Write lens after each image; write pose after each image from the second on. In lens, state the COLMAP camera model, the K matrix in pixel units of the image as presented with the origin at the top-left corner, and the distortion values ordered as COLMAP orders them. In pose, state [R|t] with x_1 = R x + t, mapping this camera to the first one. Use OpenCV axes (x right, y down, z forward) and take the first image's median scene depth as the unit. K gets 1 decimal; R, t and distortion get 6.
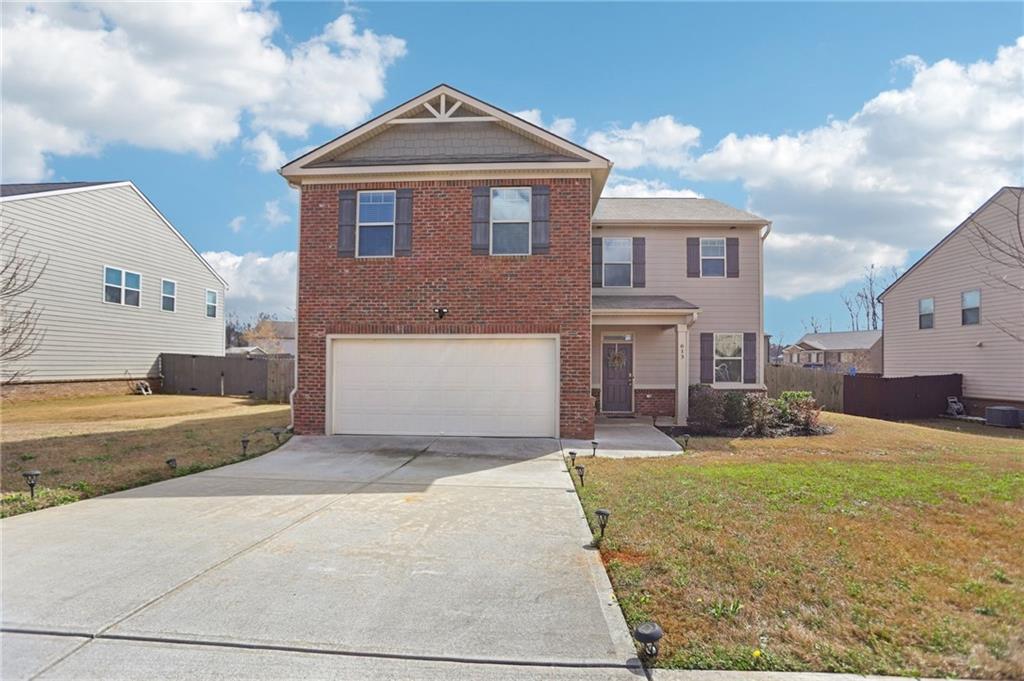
lens RADIAL K [[462.7, 0, 512.0], [0, 462.7, 340.5], [0, 0, 1]] dist [-0.043311, 0.000258]
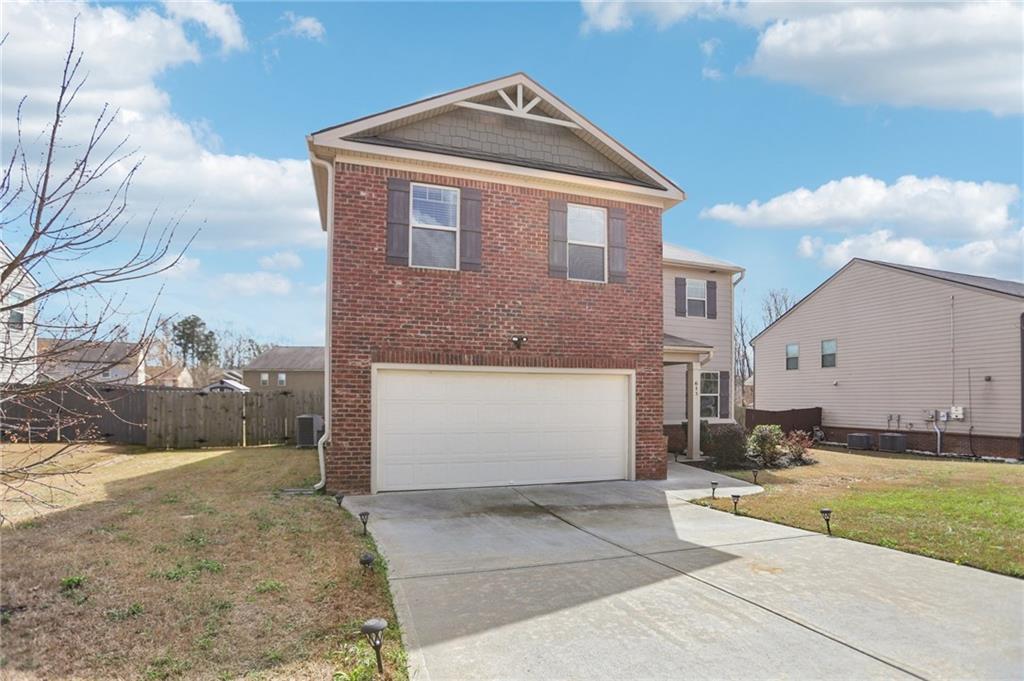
lens RADIAL K [[477.7, 0, 510.0], [0, 477.7, 383.0], [0, 0, 1]] dist [-0.045093, 0.000115]
pose [[0.937707, 0.013444, 0.347167, -0.462263], [-0.022902, 0.999470, 0.023155, -0.003967], [-0.346671, -0.029664, 0.937518, 0.171765]]
